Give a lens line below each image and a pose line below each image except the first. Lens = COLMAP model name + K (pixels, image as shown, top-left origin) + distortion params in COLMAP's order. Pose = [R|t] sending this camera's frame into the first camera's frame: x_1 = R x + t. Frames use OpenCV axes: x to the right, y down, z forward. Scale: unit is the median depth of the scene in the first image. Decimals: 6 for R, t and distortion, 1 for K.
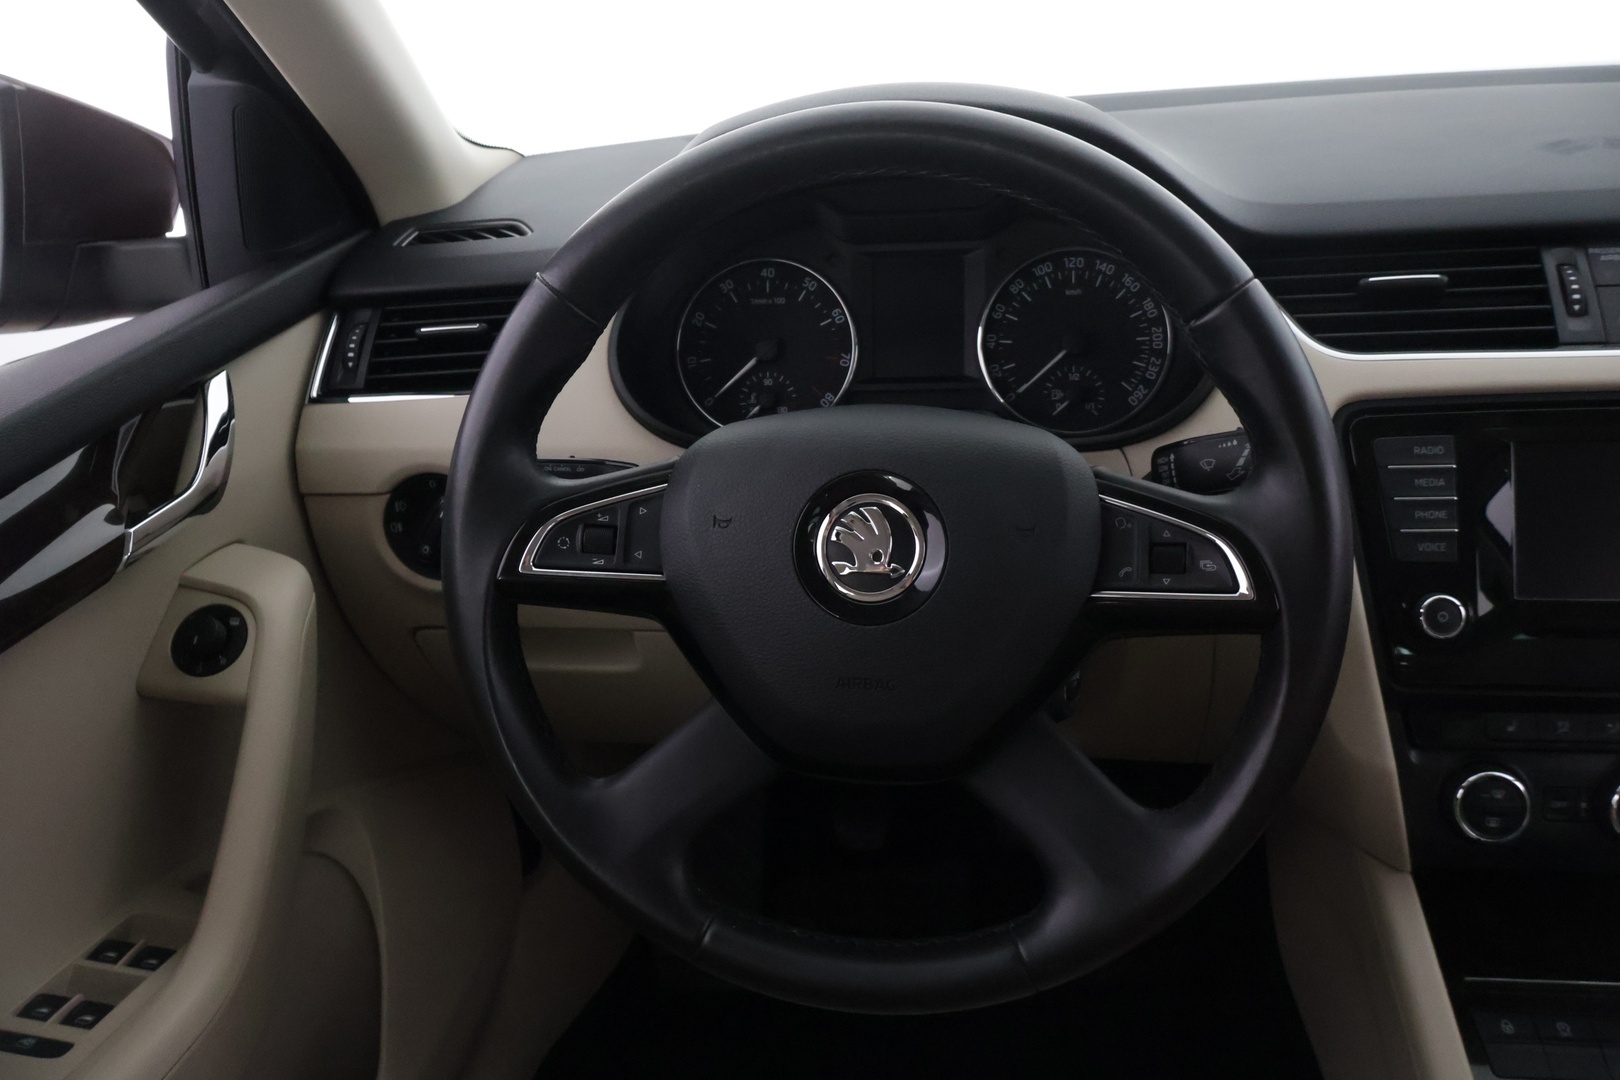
lens RADIAL K [[1351.5, 0, 799.1], [0, 1351.5, 535.4], [0, 0, 1]] dist [-0.011059, 0.015379]
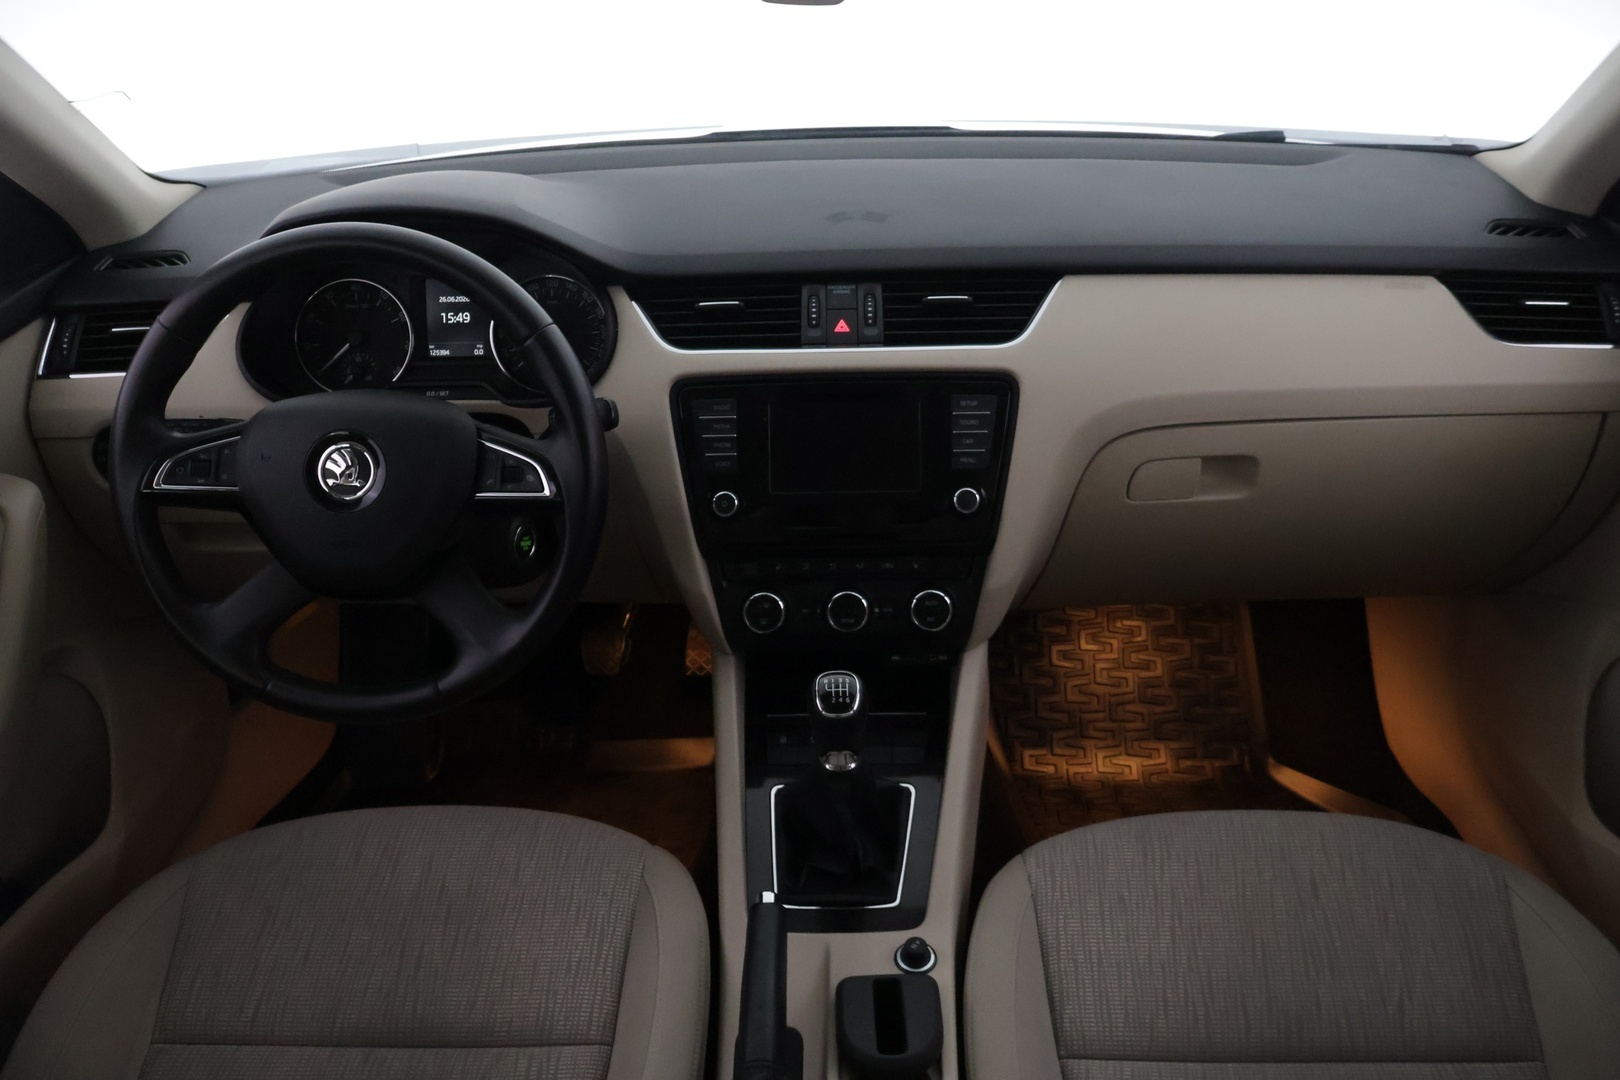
lens RADIAL K [[1351.5, 0, 806.2], [0, 1351.5, 537.7], [0, 0, 1]] dist [-0.011059, 0.015379]
pose [[0.992819, -0.020152, 0.117913, 0.335118], [0.011595, 0.997278, 0.072810, -0.020151], [-0.119060, -0.070920, 0.990351, -0.664698]]
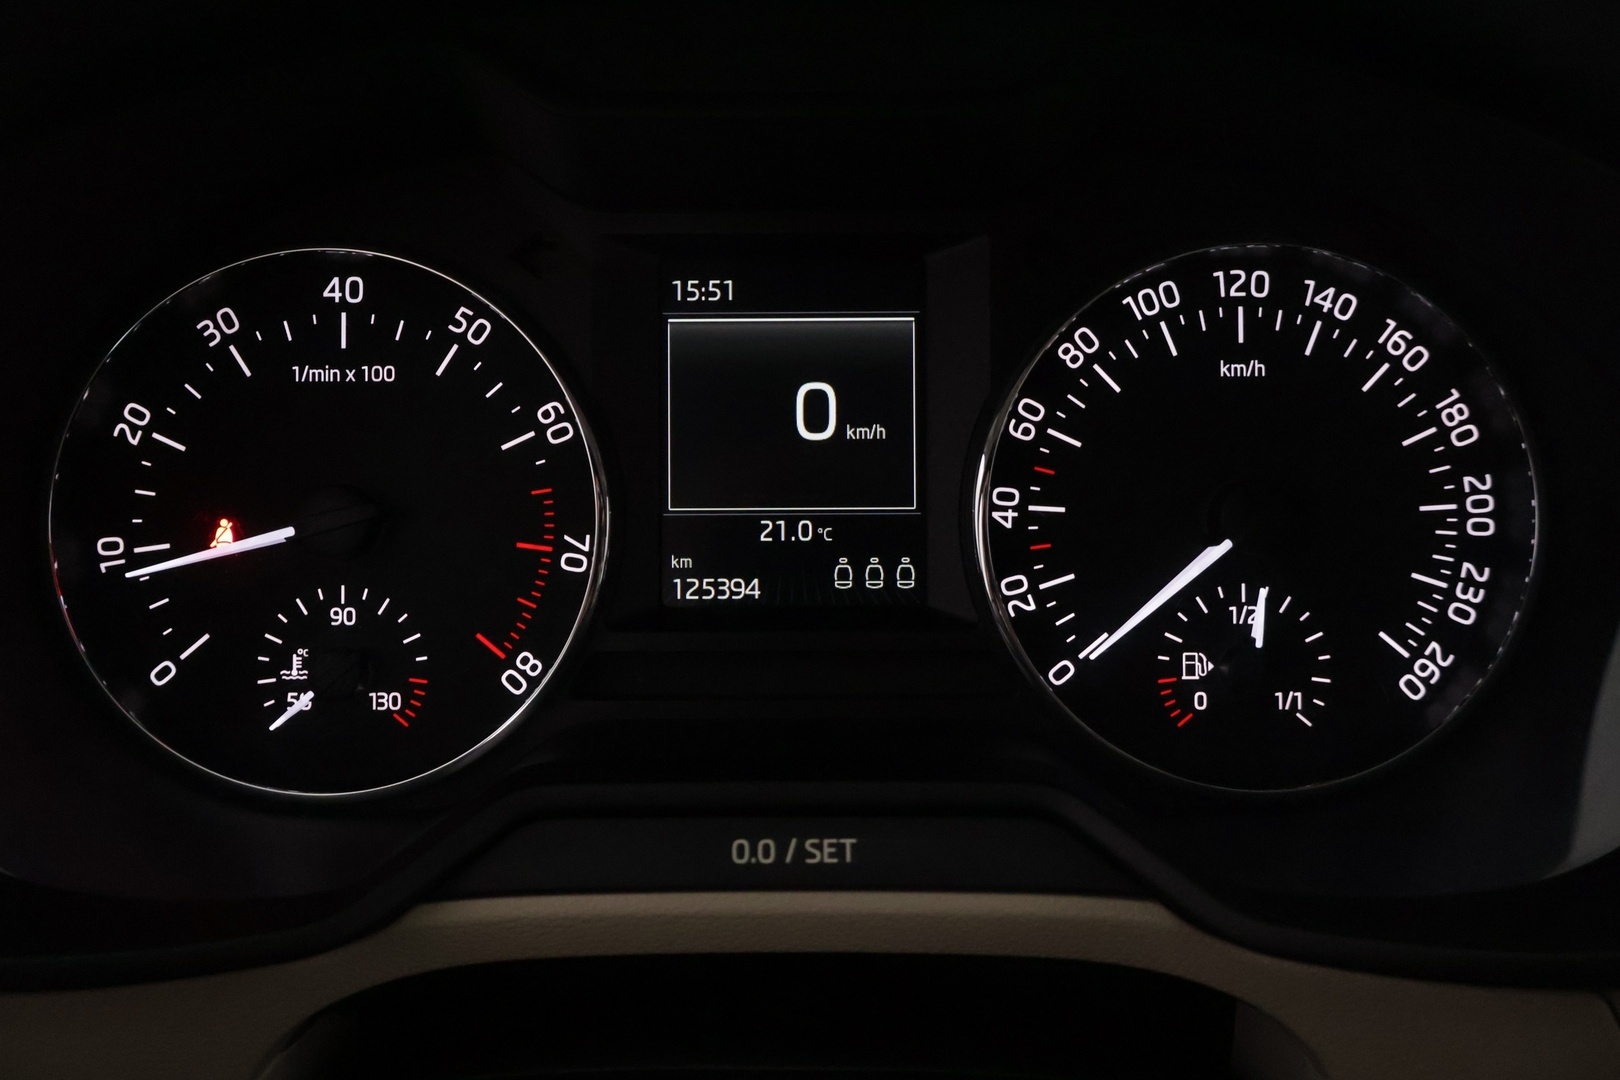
lens RADIAL K [[1351.5, 0, 805.1], [0, 1351.5, 550.2], [0, 0, 1]] dist [-0.011059, 0.015379]
pose [[0.988767, -0.000016, 0.149463, 0.045454], [0.002460, 0.999866, -0.016163, -0.140837], [-0.149443, 0.016349, 0.988635, 0.740782]]
